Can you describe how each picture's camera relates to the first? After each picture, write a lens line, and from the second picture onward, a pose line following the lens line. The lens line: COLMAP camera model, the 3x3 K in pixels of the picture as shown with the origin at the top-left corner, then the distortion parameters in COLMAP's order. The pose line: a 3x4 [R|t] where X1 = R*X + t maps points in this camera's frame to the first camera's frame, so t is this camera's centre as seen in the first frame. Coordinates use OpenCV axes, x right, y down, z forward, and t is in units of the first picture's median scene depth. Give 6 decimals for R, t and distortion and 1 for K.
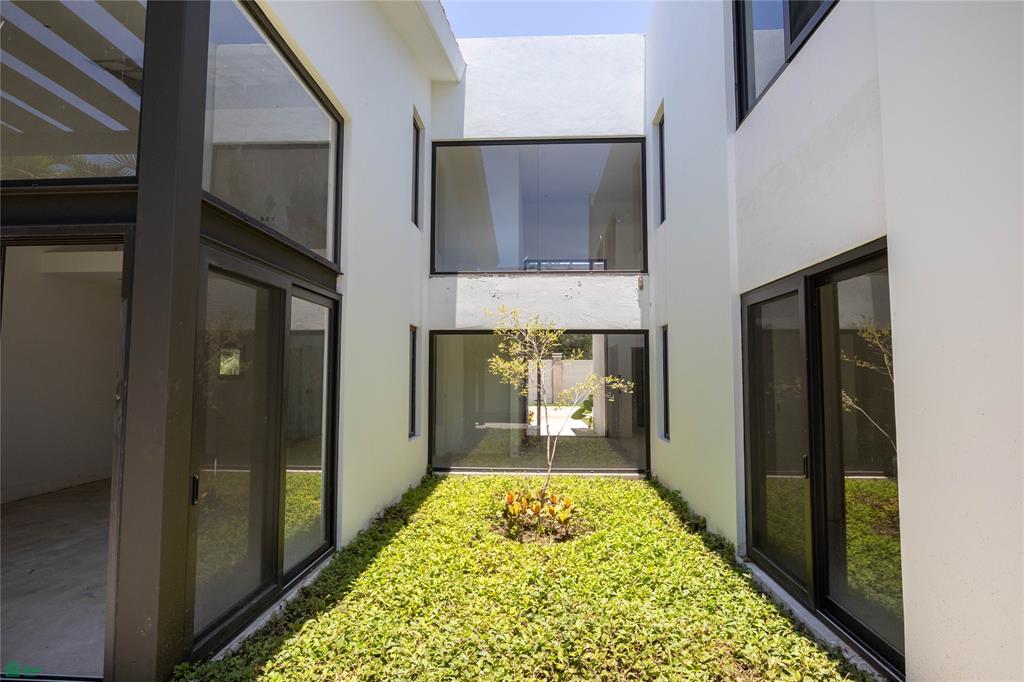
lens RADIAL K [[529.1, 0, 512.3], [0, 529.1, 338.1], [0, 0, 1]] dist [-0.016100, 0.001226]
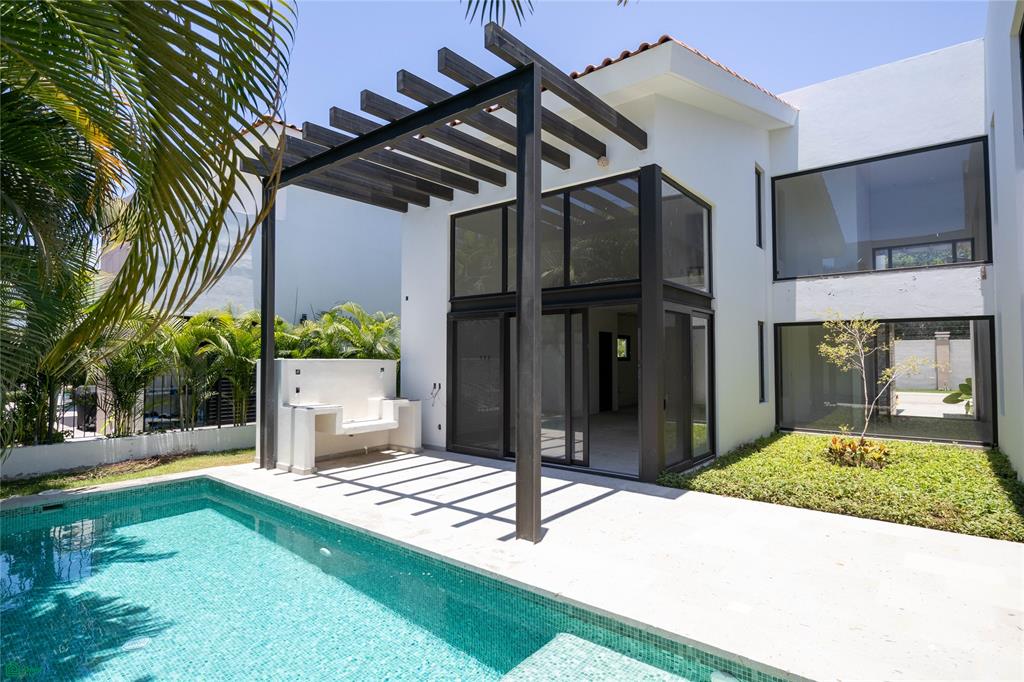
lens RADIAL K [[529.1, 0, 509.9], [0, 529.1, 337.8], [0, 0, 1]] dist [-0.016100, 0.001226]
pose [[0.806377, -0.021964, -0.590994, 0.088965], [0.041043, 0.998979, 0.018873, -0.030926], [0.589976, -0.039475, 0.806455, -0.453612]]
